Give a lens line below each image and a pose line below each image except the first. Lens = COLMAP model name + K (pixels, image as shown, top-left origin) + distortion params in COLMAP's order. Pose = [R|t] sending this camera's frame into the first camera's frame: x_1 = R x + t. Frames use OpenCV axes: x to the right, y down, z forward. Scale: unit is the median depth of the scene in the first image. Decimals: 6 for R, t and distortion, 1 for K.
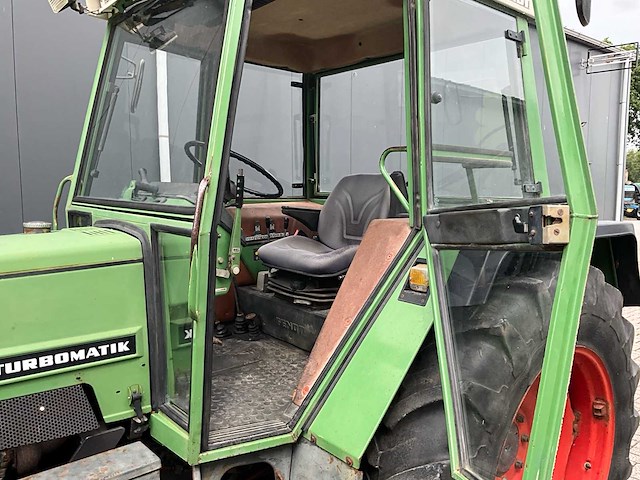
lens RADIAL K [[528.9, 0, 316.5], [0, 528.9, 242.2], [0, 0, 1]] dist [0.086309, -0.183780]
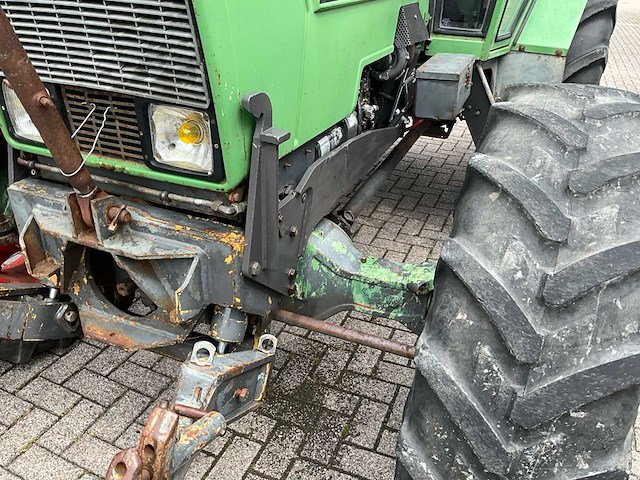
lens RADIAL K [[525.9, 0, 317.4], [0, 525.9, 241.4], [0, 0, 1]] dist [0.100752, -0.199233]
pose [[0.882818, -0.205565, 0.422345, -1.226457], [0.024752, 0.918262, 0.395200, 0.261995], [-0.469062, -0.338436, 0.815746, -0.113941]]
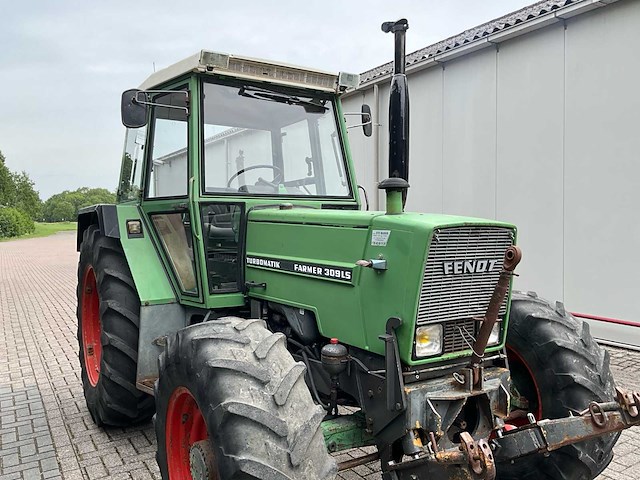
lens RADIAL K [[525.9, 0, 317.4], [0, 525.9, 241.4], [0, 0, 1]] dist [0.100752, -0.199233]
pose [[0.139362, -0.044781, 0.989228, -2.543534], [0.113707, 0.993093, 0.028937, 0.057605], [-0.983691, 0.108449, 0.143492, 0.706514]]
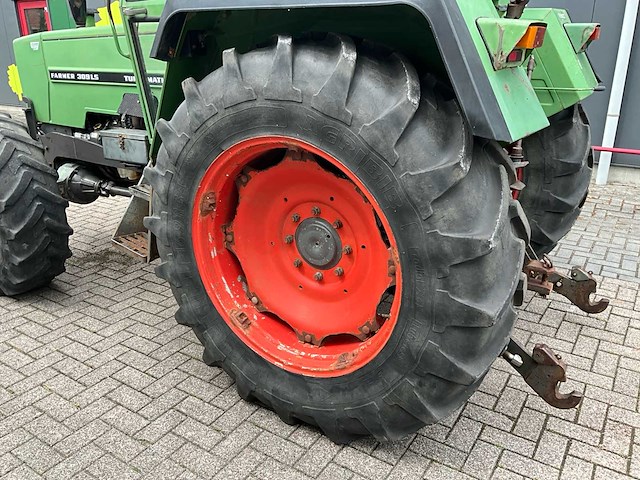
lens RADIAL K [[528.9, 0, 316.5], [0, 528.9, 242.2], [0, 0, 1]] dist [0.086309, -0.183780]
pose [[0.310074, 0.336540, -0.889154, 1.588490], [-0.092535, 0.941493, 0.324080, 0.072951], [0.946198, -0.018211, 0.323075, 0.861931]]
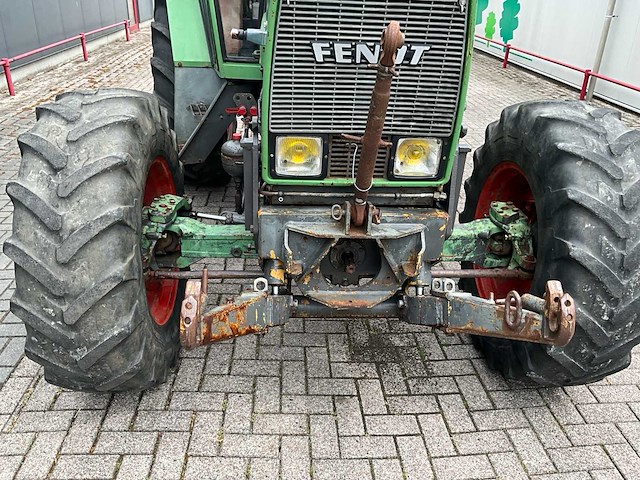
lens RADIAL K [[528.9, 0, 316.5], [0, 528.9, 242.2], [0, 0, 1]] dist [0.086309, -0.183780]
pose [[0.583481, -0.349585, 0.733035, -1.958153], [0.055444, 0.917653, 0.393497, 0.139173], [-0.810232, -0.188955, 0.554815, 0.068868]]
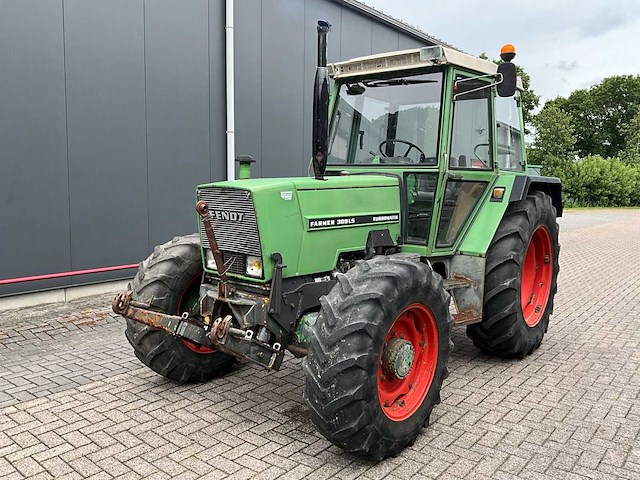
lens RADIAL K [[525.9, 0, 317.4], [0, 525.9, 241.4], [0, 0, 1]] dist [0.100752, -0.199233]
pose [[0.978774, -0.008474, 0.204769, -1.252390], [0.007099, 0.999947, 0.007449, 0.285453], [-0.204821, -0.005837, 0.978782, -1.447060]]
